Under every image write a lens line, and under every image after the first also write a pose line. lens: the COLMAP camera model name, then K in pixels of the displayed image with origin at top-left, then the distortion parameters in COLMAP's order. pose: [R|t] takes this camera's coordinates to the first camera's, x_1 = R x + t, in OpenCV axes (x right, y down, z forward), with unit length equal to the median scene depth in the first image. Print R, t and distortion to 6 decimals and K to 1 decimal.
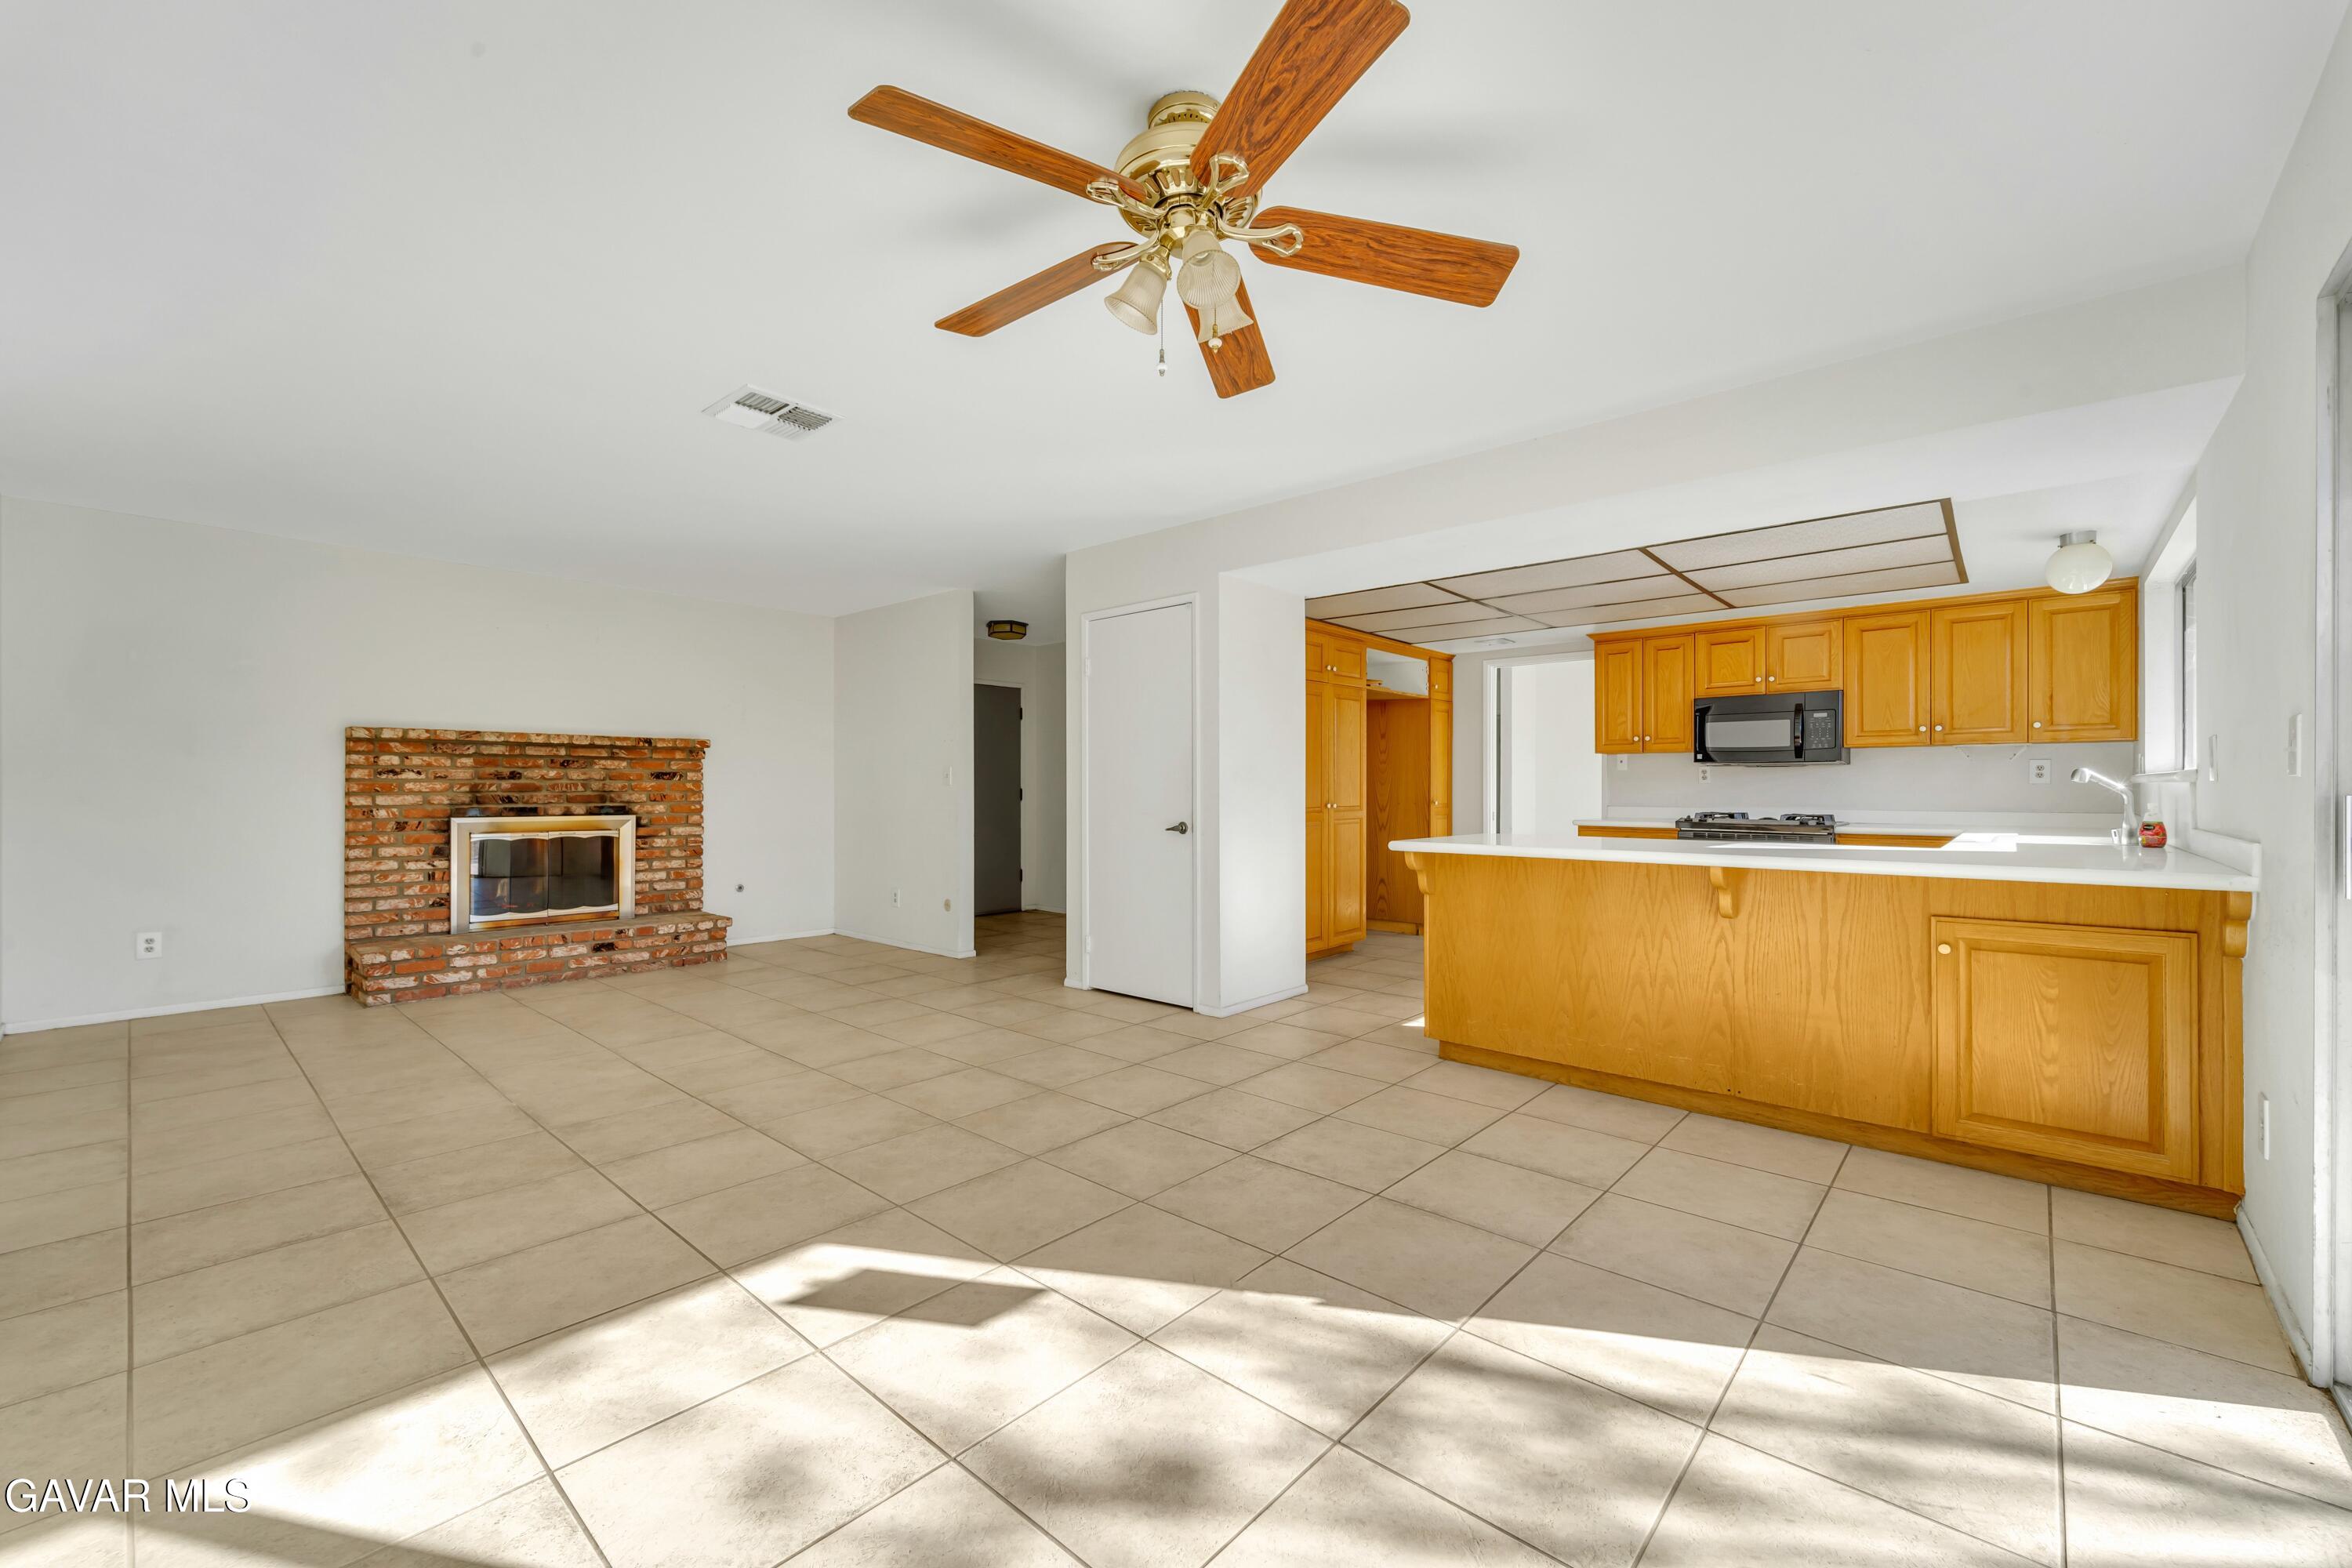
lens RADIAL K [[944.2, 0, 1175.1], [0, 944.2, 789.3], [0, 0, 1]] dist [0.001116, 0.000003]
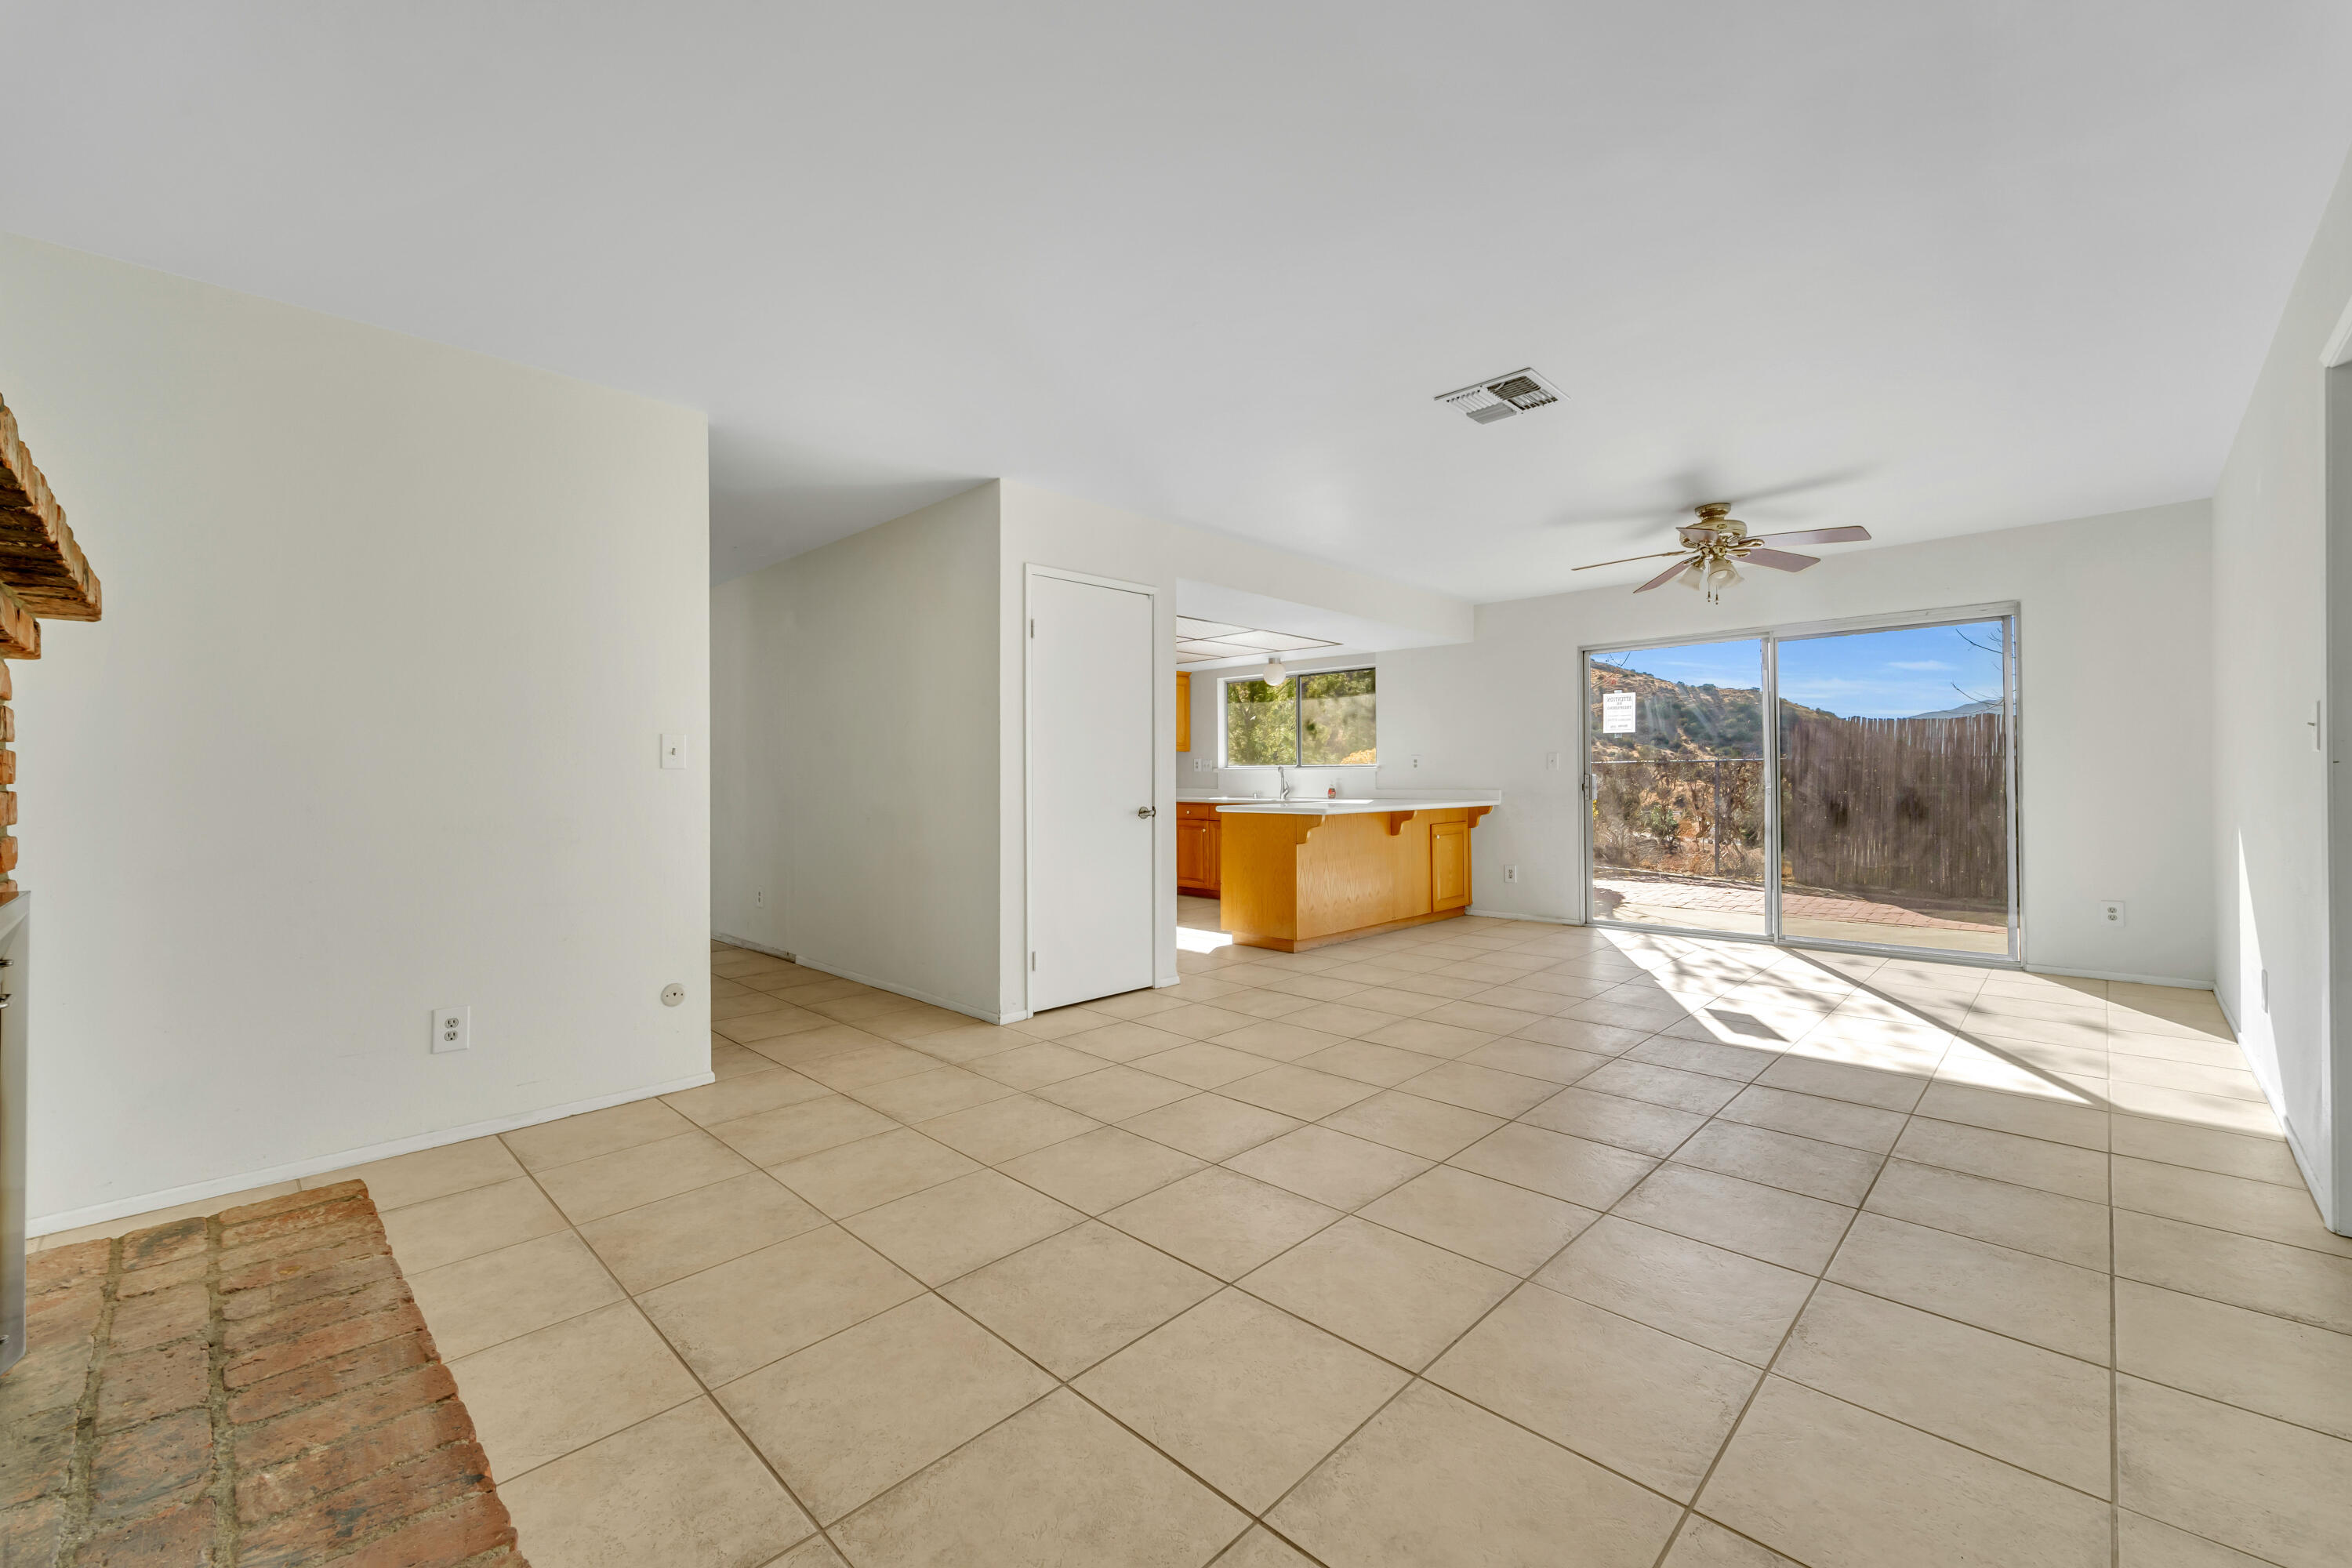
lens RADIAL K [[957.4, 0, 1174.3], [0, 957.4, 771.5], [0, 0, 1]] dist [-0.002420, -0.000198]
pose [[0.037247, 0.007223, 0.999280, -1.935271], [0.006325, 0.999952, -0.007463, 0.008360], [-0.999286, 0.006598, 0.037199, 1.750979]]
